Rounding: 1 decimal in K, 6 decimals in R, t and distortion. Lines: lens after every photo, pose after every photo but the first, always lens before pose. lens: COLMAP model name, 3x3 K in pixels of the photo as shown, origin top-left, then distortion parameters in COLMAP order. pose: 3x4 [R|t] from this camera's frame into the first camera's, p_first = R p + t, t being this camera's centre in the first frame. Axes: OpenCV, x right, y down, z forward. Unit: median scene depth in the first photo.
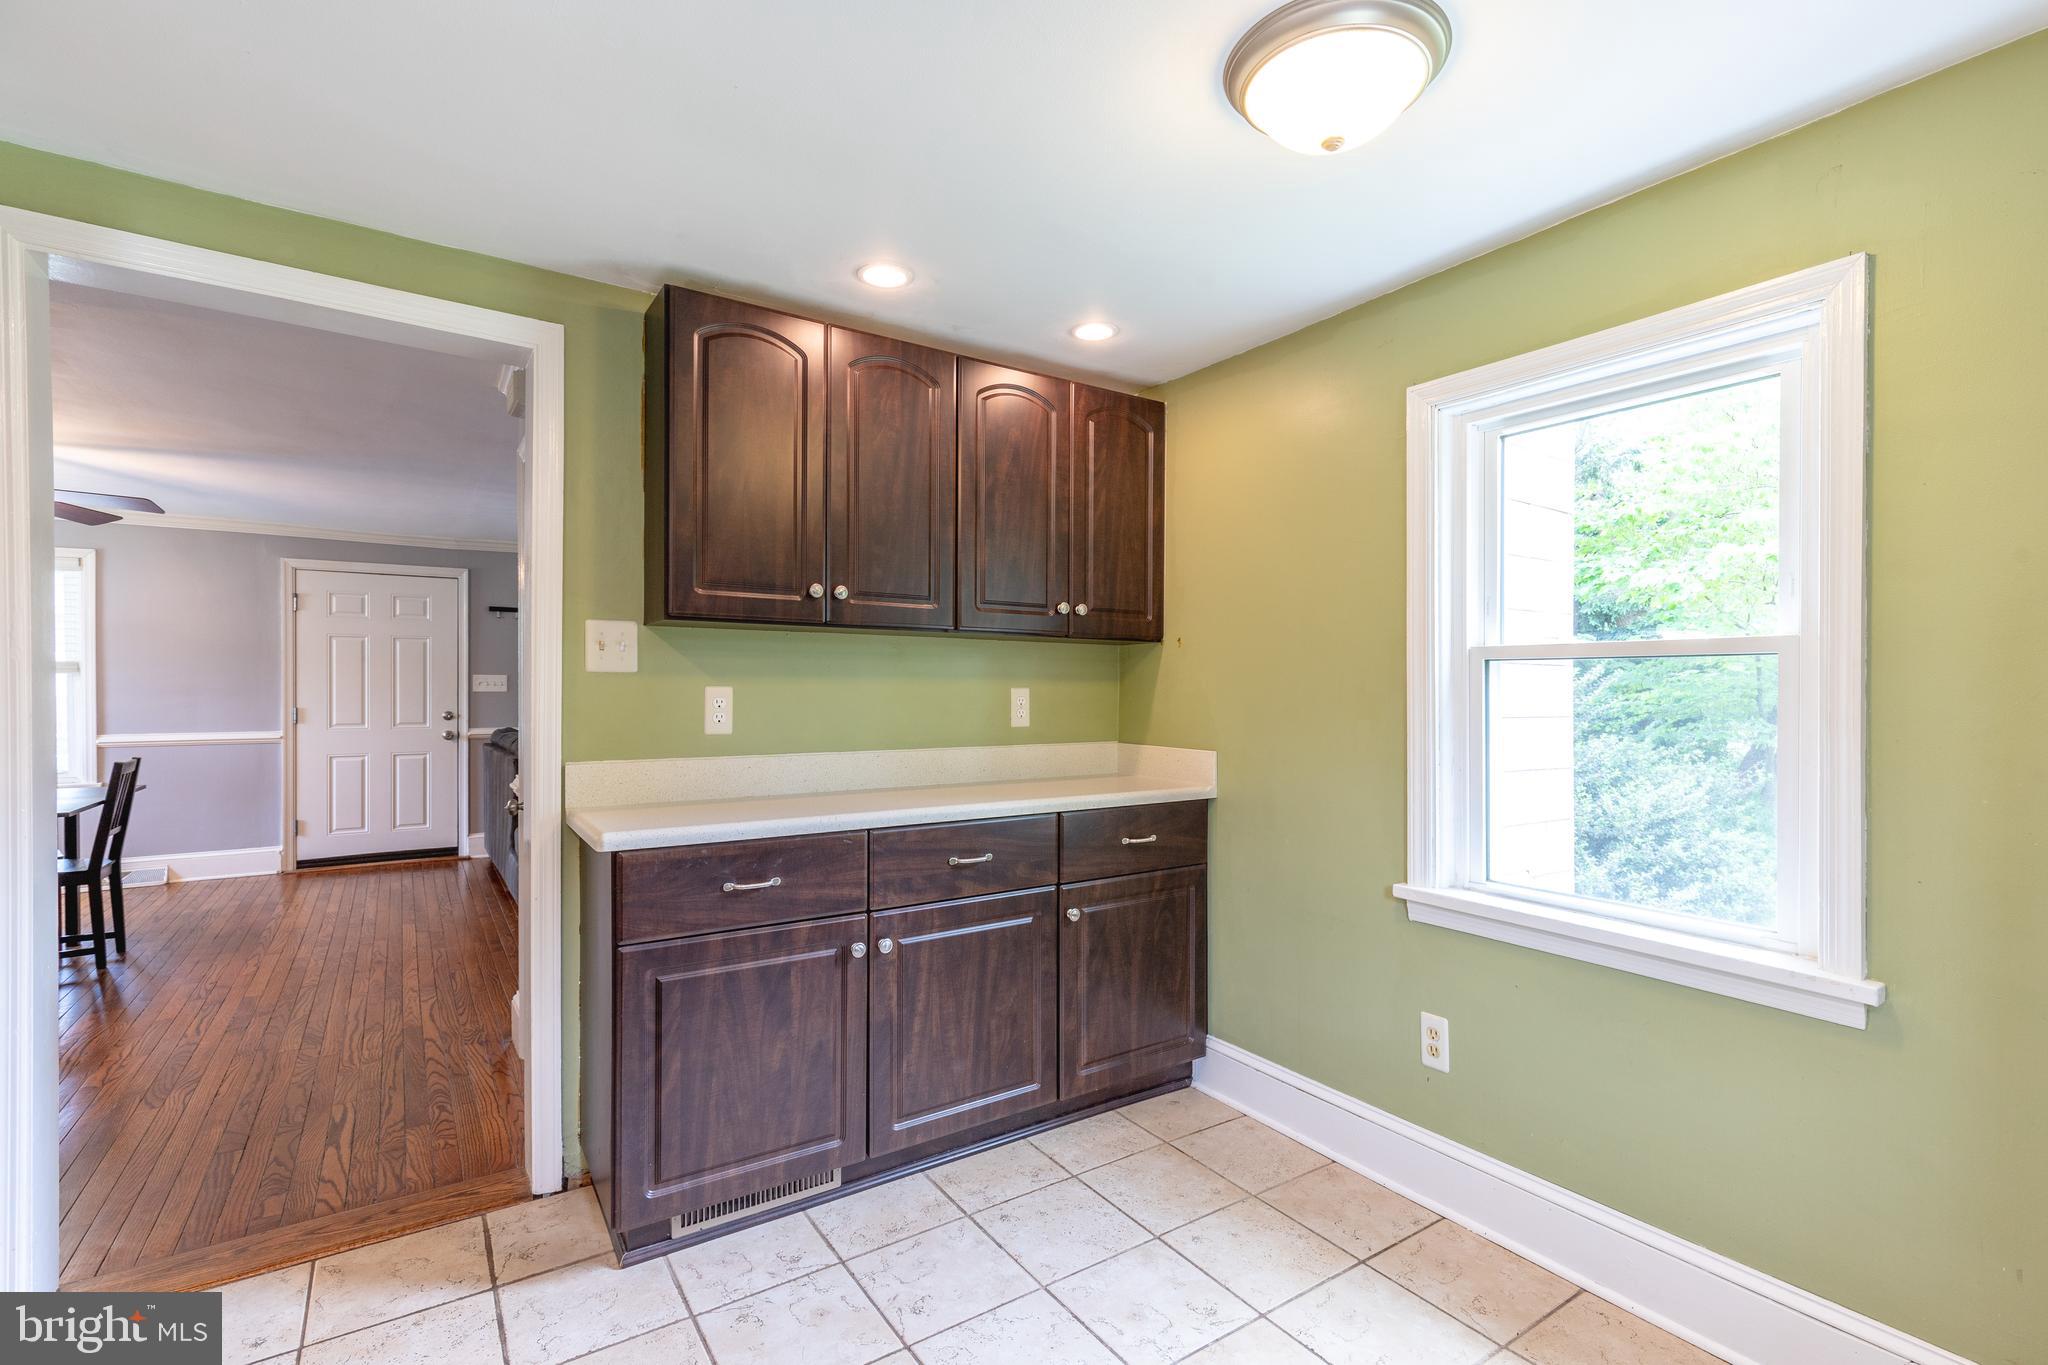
lens RADIAL K [[920.9, 0, 1033.2], [0, 920.9, 692.5], [0, 0, 1]] dist [0.006893, -0.000718]
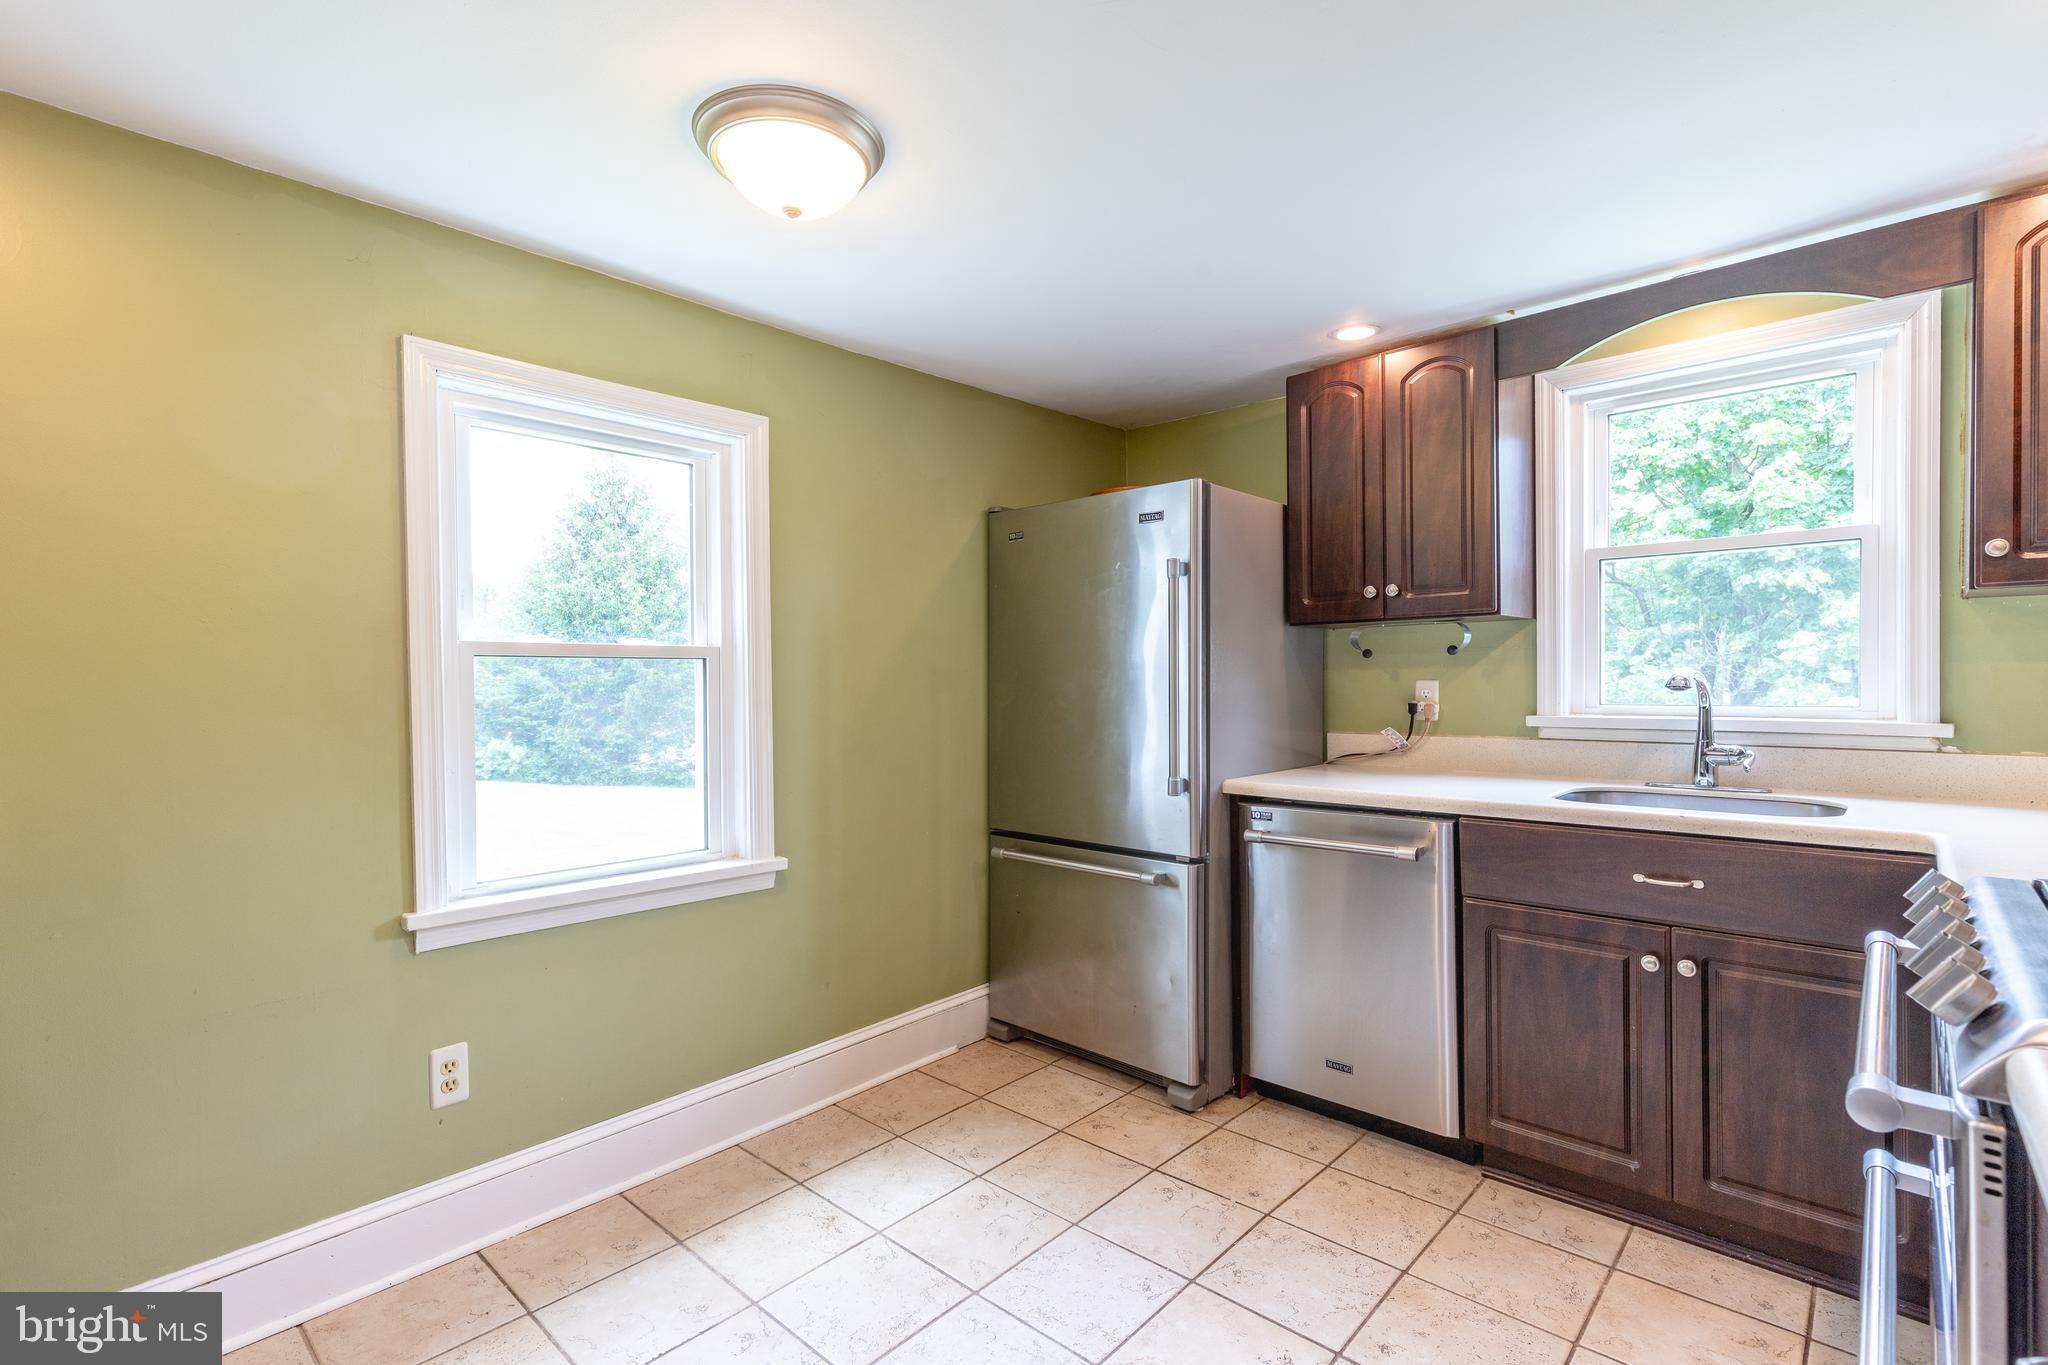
lens RADIAL K [[947.5, 0, 1026.8], [0, 947.5, 691.2], [0, 0, 1]] dist [0.001093, 0.000051]
pose [[-0.230612, -0.007863, 0.973014, -0.230504], [0.013211, 0.999850, 0.011211, -0.000309], [-0.972956, 0.015440, -0.230474, 0.253501]]
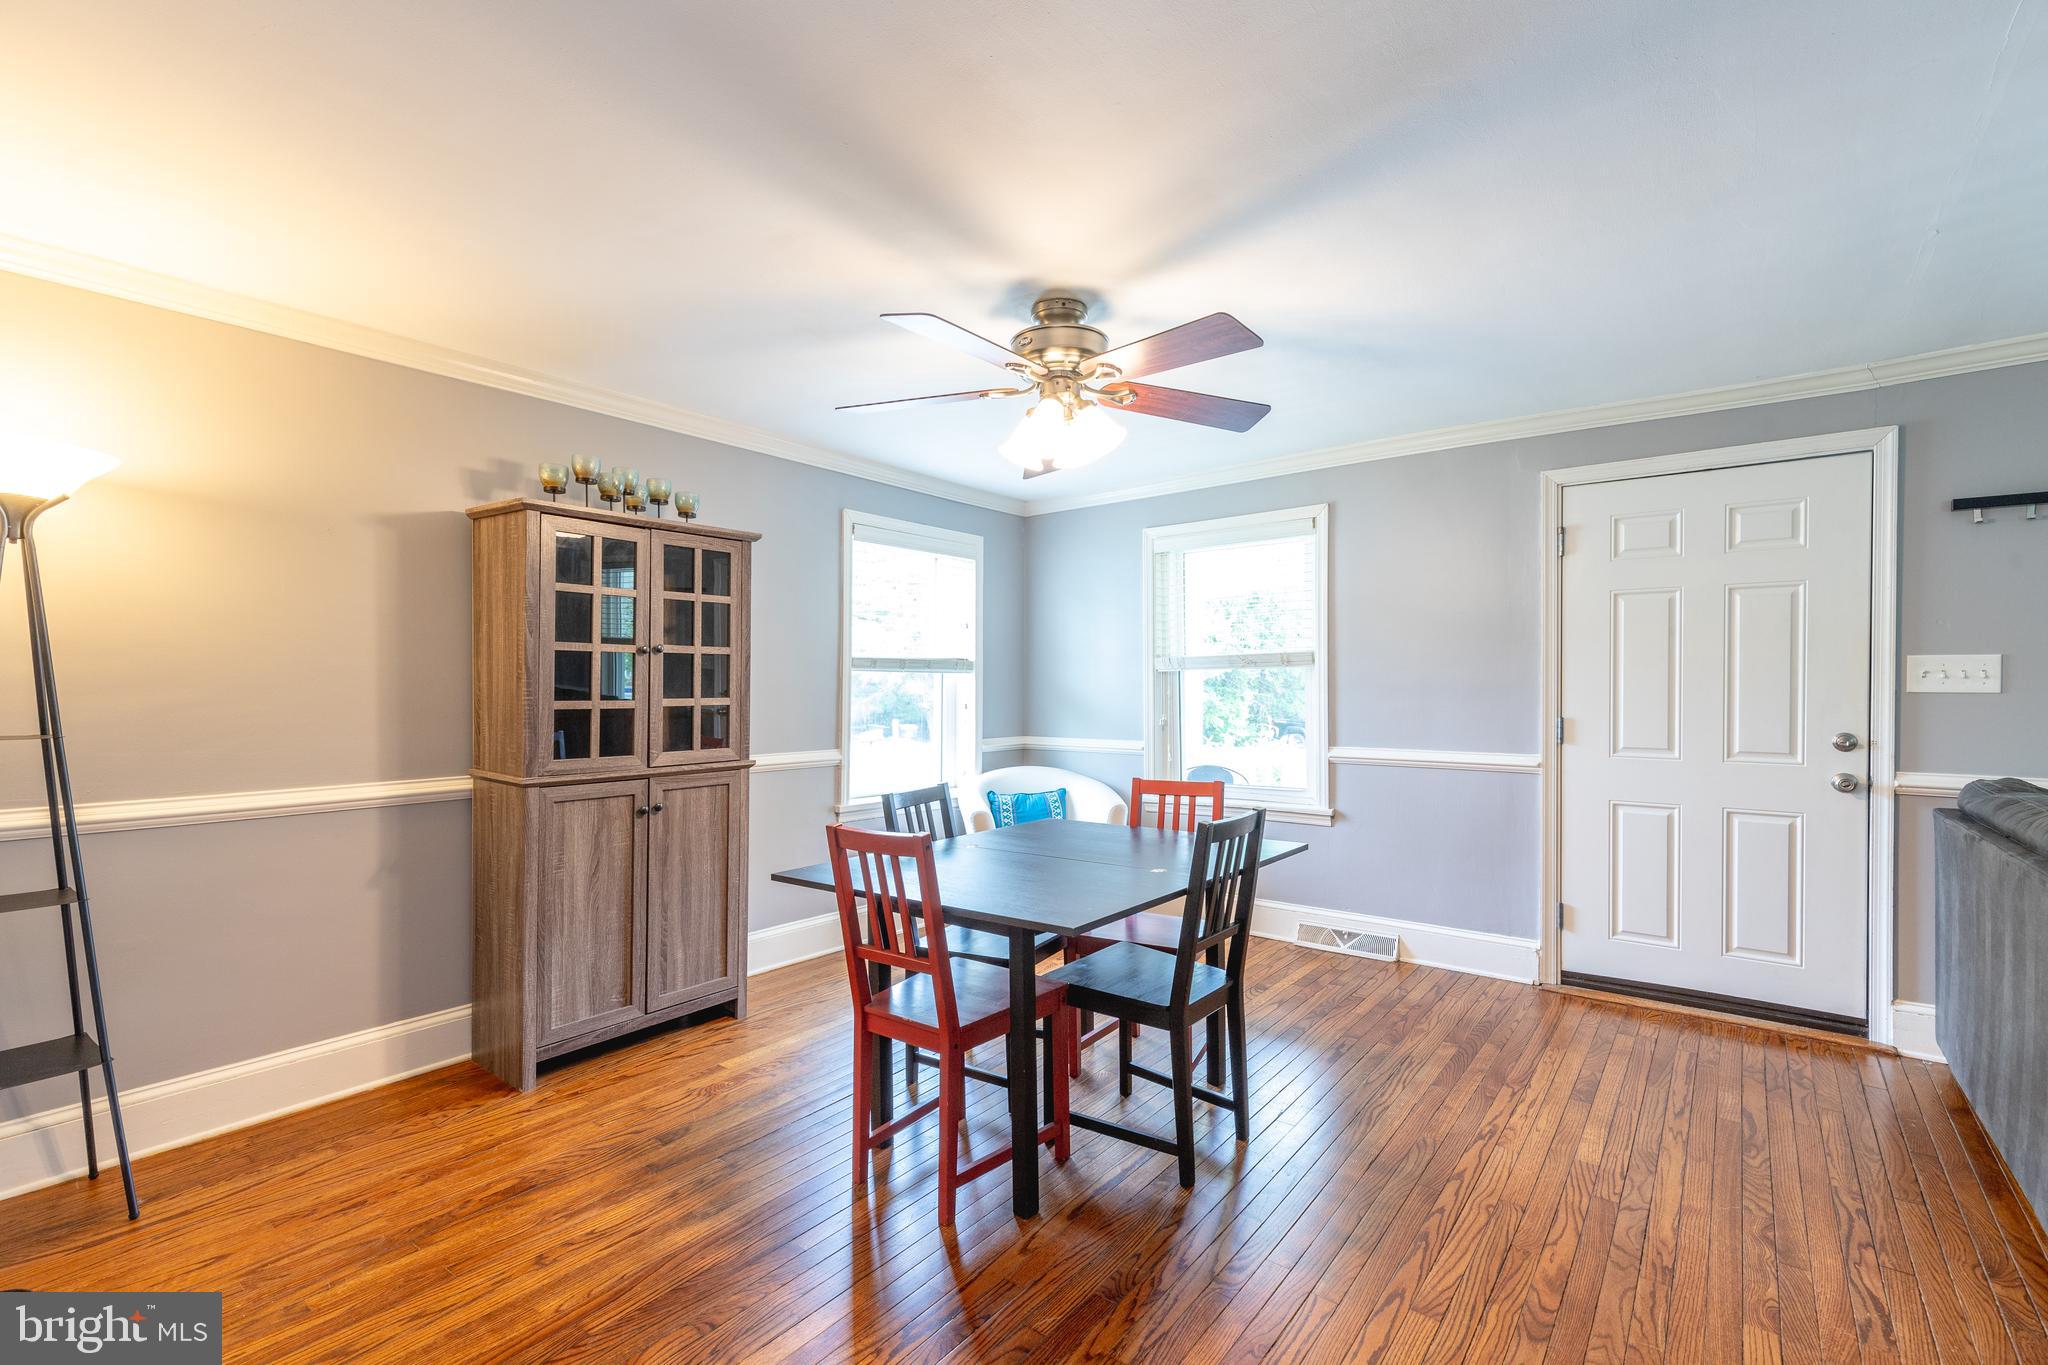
lens RADIAL K [[920.9, 0, 1033.2], [0, 920.9, 692.5], [0, 0, 1]] dist [0.006893, -0.000718]
pose [[0.313392, 0.009609, -0.949575, -0.335352], [-0.001546, 0.999953, 0.009608, -0.004876], [0.949622, -0.001543, 0.313392, 0.486537]]
